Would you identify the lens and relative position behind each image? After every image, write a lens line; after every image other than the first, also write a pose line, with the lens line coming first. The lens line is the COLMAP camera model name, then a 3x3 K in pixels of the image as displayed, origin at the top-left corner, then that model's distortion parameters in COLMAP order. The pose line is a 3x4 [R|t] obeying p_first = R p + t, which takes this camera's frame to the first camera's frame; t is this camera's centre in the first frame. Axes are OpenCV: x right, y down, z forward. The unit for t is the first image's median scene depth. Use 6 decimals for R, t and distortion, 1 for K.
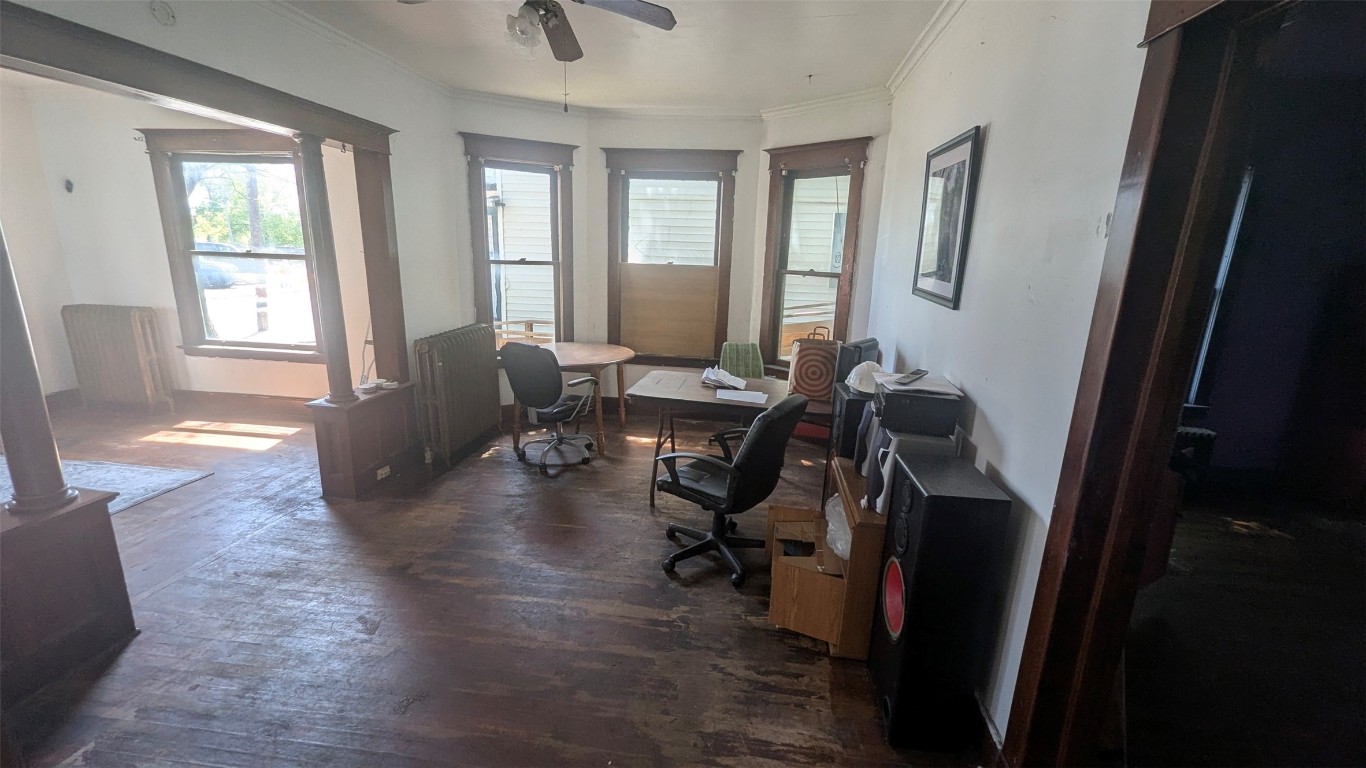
lens RADIAL K [[600.9, 0, 683.0], [0, 600.9, 384.0], [0, 0, 1]] dist [-0.000513, -0.000291]
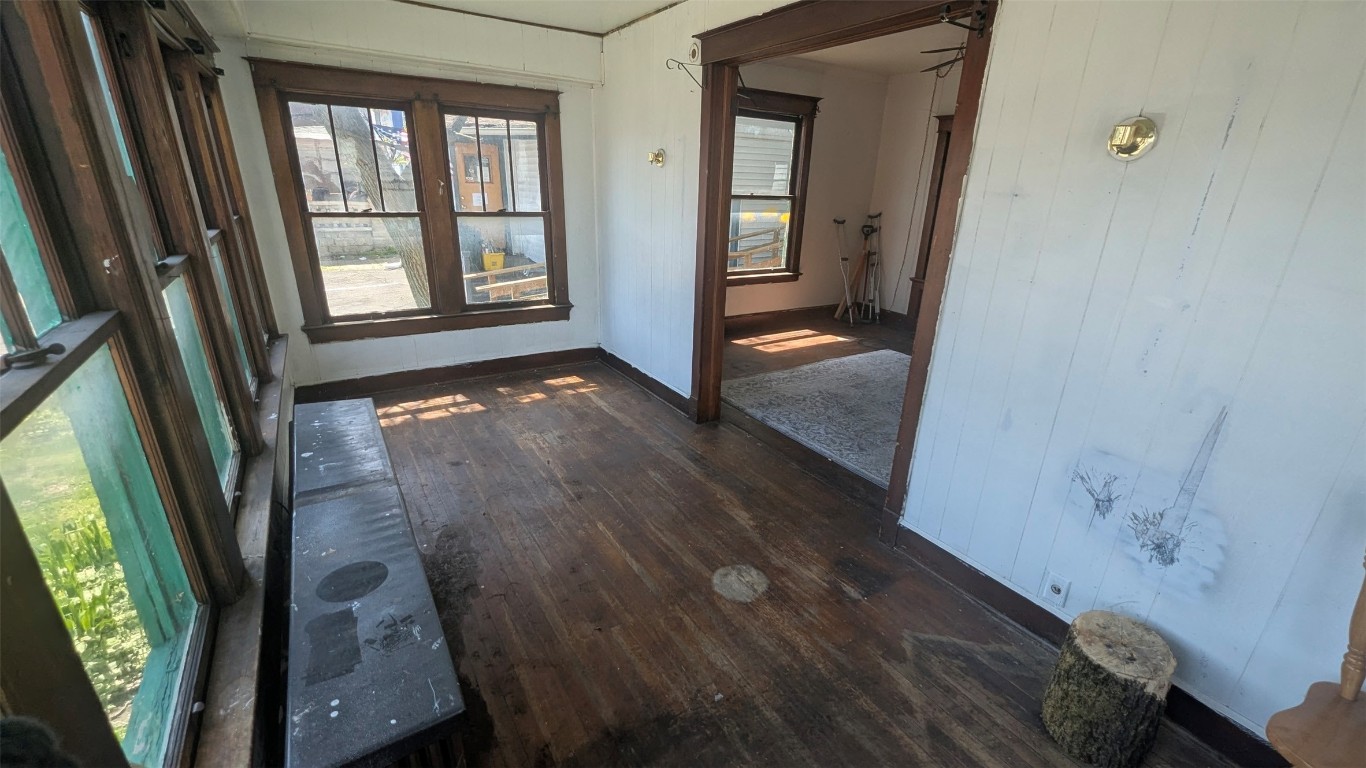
lens RADIAL K [[567.2, 0, 688.0], [0, 567.2, 392.9], [0, 0, 1]] dist [-0.001087, -0.000023]
pose [[0.768928, -0.232565, 0.595536, -1.570072], [0.136139, 0.969689, 0.202901, -0.080046], [-0.624673, -0.074941, 0.777282, 0.159663]]
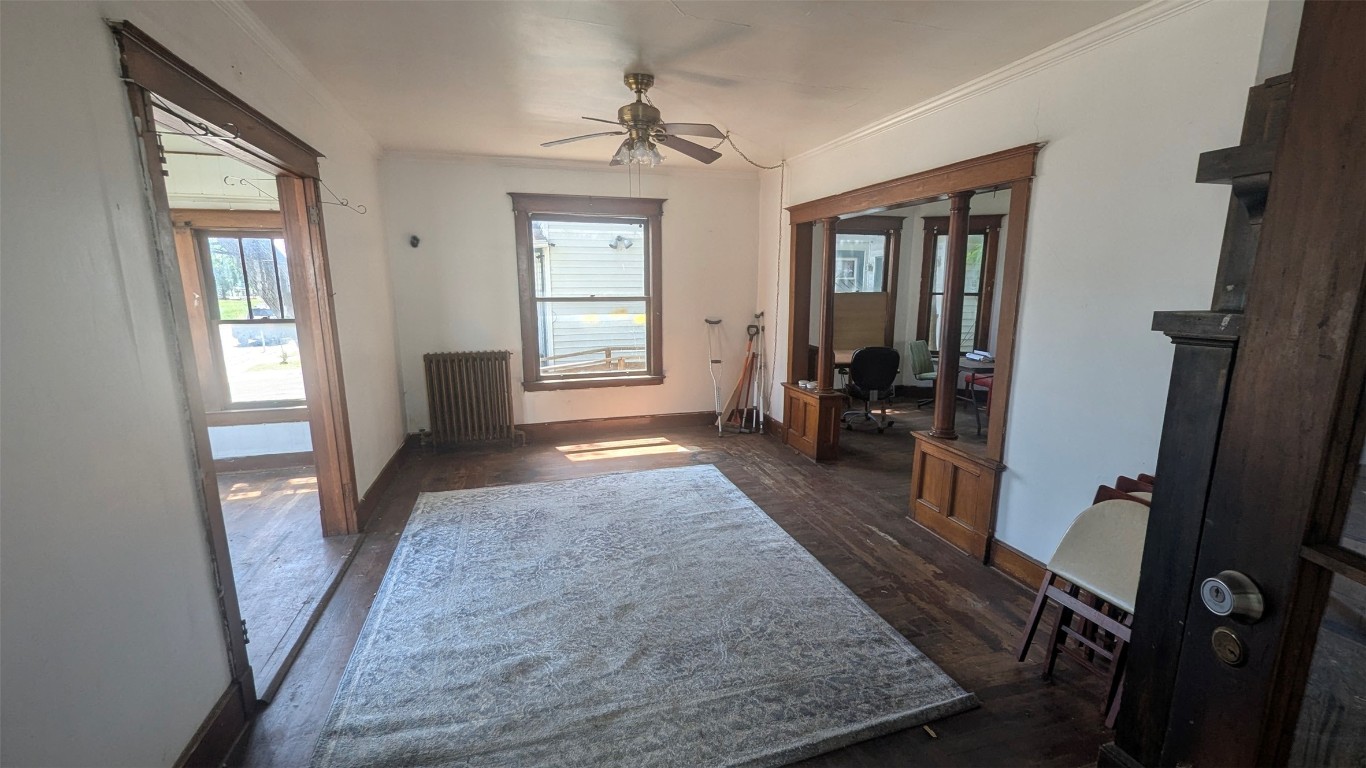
lens RADIAL K [[567.2, 0, 688.0], [0, 567.2, 392.9], [0, 0, 1]] dist [-0.001087, -0.000023]
pose [[0.908659, -0.113016, 0.401953, -1.001071], [0.121365, 0.992597, 0.004726, -0.014411], [-0.399511, 0.044488, 0.915648, -0.083517]]
